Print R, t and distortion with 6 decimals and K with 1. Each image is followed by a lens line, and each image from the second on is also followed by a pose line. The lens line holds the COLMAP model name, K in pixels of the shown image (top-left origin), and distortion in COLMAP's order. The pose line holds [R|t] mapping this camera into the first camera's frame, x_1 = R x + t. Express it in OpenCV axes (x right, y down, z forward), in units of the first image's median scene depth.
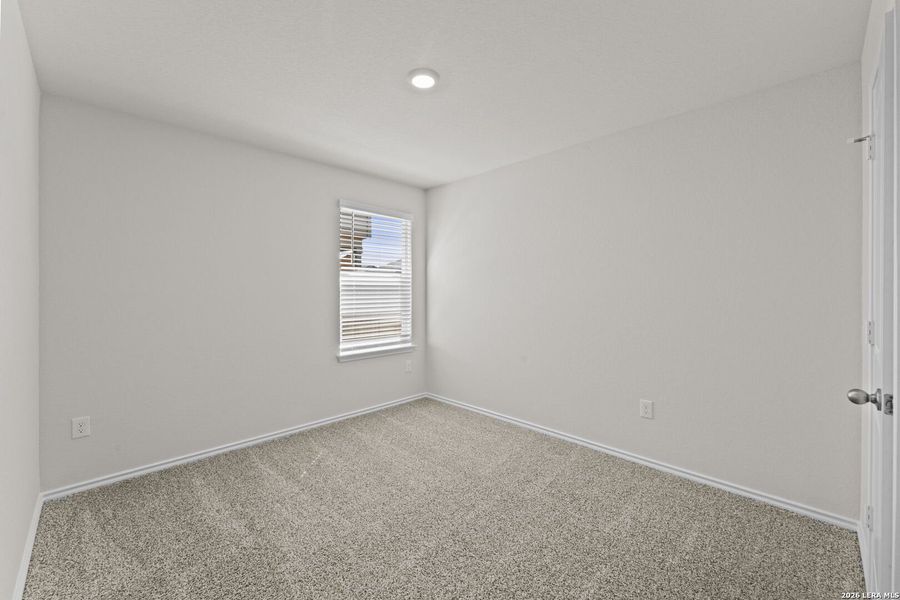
lens RADIAL K [[375.1, 0, 448.8], [0, 375.1, 293.6], [0, 0, 1]] dist [-0.000076, 0.000156]
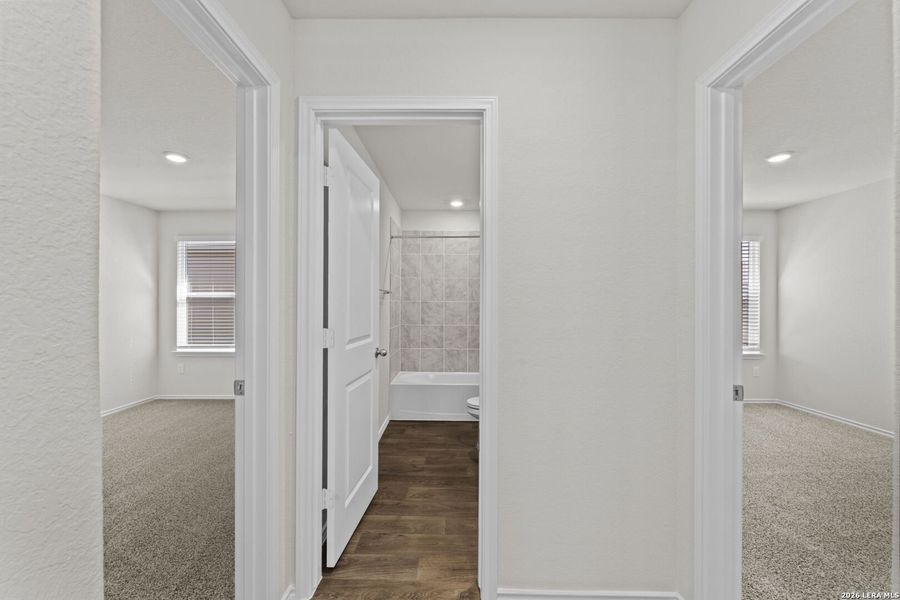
lens RADIAL K [[373.1, 0, 447.7], [0, 373.1, 304.8], [0, 0, 1]] dist [0.005129, -0.000229]
pose [[0.714955, -0.000406, -0.699170, 0.015208], [-0.006285, 0.999956, -0.007008, 0.007438], [0.699142, 0.009405, 0.714921, -0.450550]]
